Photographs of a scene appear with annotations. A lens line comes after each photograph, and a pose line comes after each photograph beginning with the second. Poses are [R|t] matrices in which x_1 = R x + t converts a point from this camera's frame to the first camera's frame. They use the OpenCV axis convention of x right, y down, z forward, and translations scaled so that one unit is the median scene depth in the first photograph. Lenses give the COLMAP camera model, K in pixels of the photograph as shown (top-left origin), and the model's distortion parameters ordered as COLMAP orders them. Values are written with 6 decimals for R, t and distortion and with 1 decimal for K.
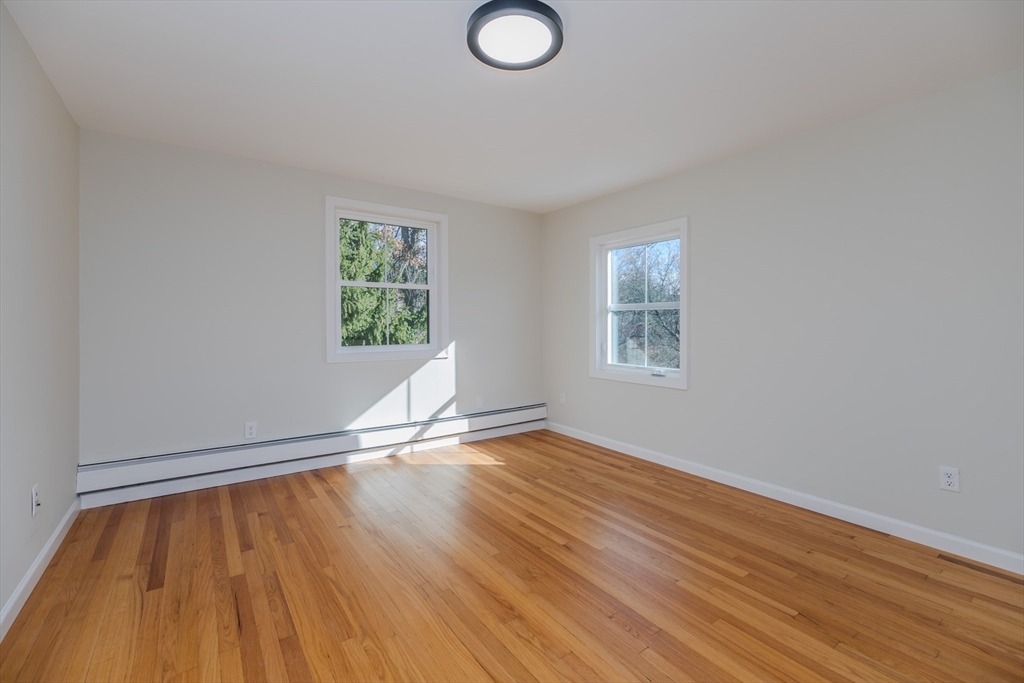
lens RADIAL K [[457.9, 0, 517.7], [0, 457.9, 313.8], [0, 0, 1]] dist [0.003094, 0.000124]
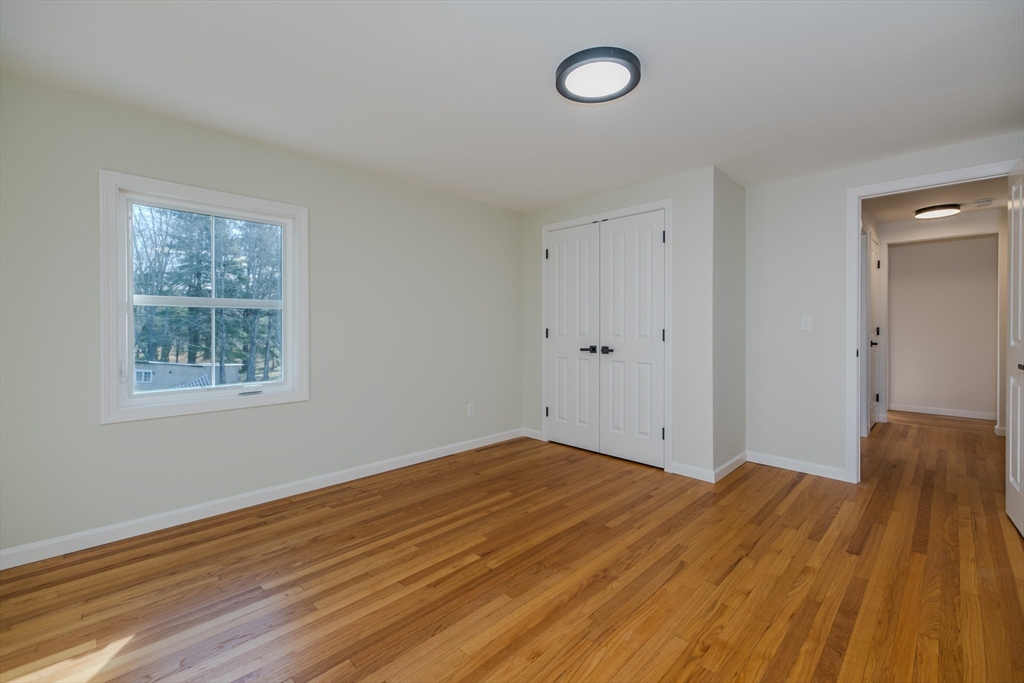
lens RADIAL K [[457.9, 0, 517.7], [0, 457.9, 313.8], [0, 0, 1]] dist [0.003094, 0.000124]
pose [[-0.202502, 0.025685, 0.978945, -0.669690], [-0.021341, 0.999303, -0.030634, 0.017226], [-0.979049, -0.027096, -0.201813, 0.869918]]
